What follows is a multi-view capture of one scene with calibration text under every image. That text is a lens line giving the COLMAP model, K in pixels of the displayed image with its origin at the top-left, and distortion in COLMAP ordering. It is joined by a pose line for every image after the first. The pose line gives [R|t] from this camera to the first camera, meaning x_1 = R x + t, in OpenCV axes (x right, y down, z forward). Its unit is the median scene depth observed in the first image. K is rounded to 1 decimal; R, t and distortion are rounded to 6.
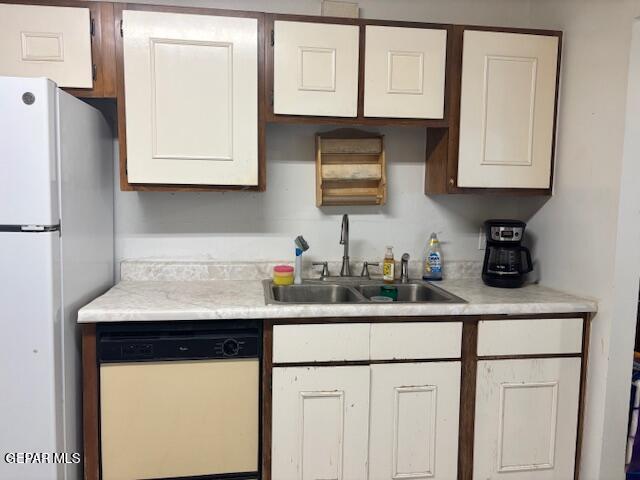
lens RADIAL K [[455.4, 0, 313.4], [0, 455.4, 240.1], [0, 0, 1]] dist [0.002645, 0.008753]
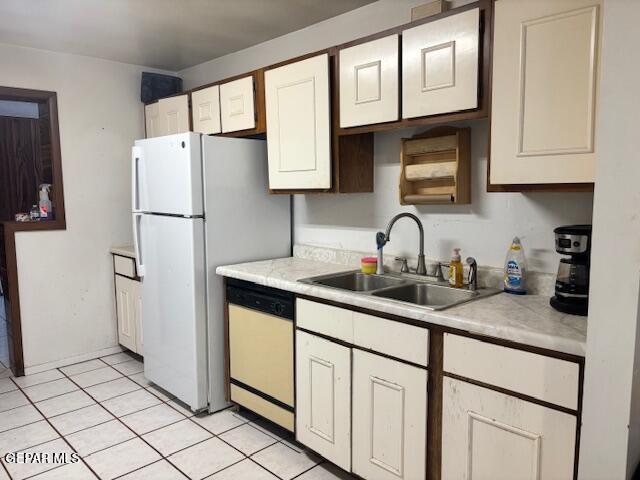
lens RADIAL K [[487.3, 0, 318.7], [0, 487.3, 238.5], [0, 0, 1]] dist [0.029382, -0.011109]
pose [[0.594130, 0.063719, -0.801841, 0.929194], [-0.059642, 0.997603, 0.035083, -0.028449], [0.802155, 0.026979, 0.596506, 0.194429]]
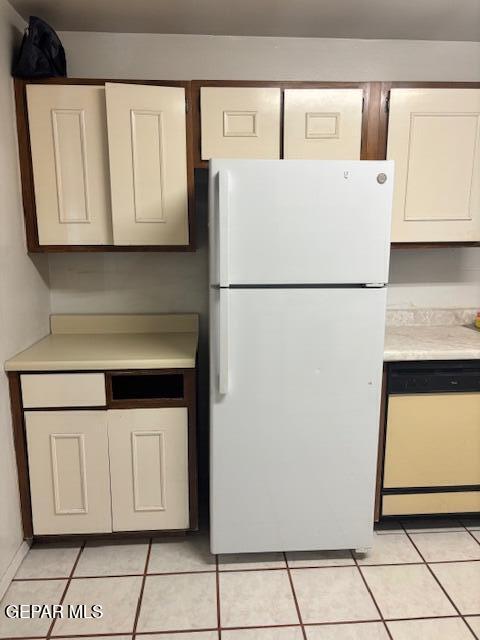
lens RADIAL K [[487.3, 0, 238.5], [0, 487.3, 317.2], [0, 0, 1]] dist [0.029382, -0.011109]
pose [[0.997618, -0.003668, -0.068885, -0.667508], [0.008991, 0.996982, 0.077114, -0.033922], [0.068395, -0.077550, 0.994640, -0.267228]]
